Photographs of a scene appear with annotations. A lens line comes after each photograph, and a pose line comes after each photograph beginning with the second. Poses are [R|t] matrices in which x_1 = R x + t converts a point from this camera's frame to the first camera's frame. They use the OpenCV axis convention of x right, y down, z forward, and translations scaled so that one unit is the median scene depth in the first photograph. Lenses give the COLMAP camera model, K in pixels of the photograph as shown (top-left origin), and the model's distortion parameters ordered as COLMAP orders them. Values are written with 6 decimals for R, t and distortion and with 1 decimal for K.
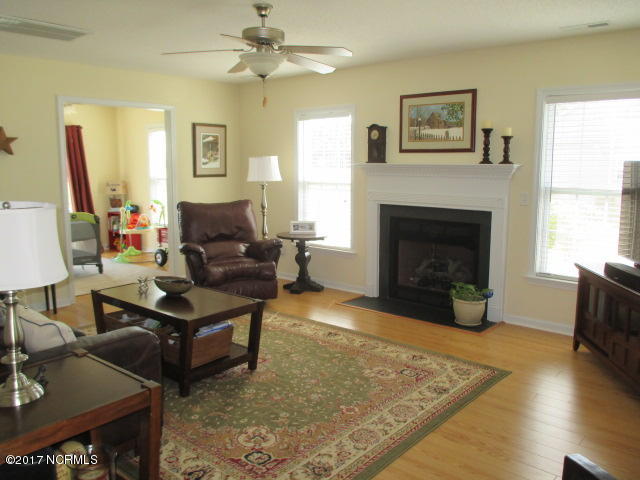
lens RADIAL K [[537.5, 0, 323.7], [0, 537.5, 241.6], [0, 0, 1]] dist [-0.035782, 0.002262]
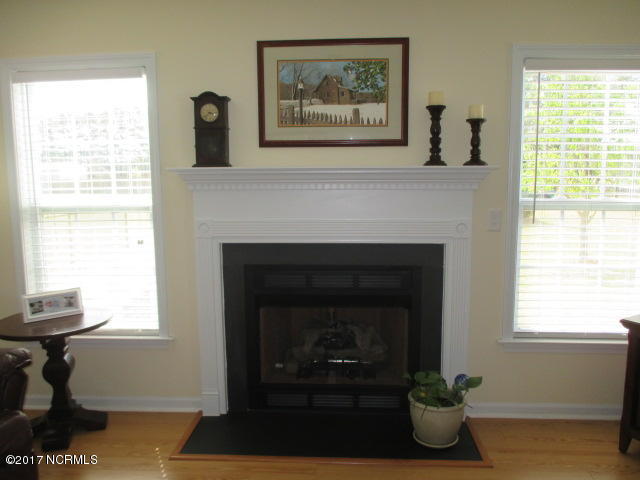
lens RADIAL K [[537.5, 0, 316.8], [0, 537.5, 233.1], [0, 0, 1]] dist [-0.035782, 0.002262]
pose [[0.797195, -0.087038, 0.597414, -0.150283], [0.098536, 0.995042, 0.013481, -0.084734], [-0.595626, 0.048119, 0.801819, 0.560161]]
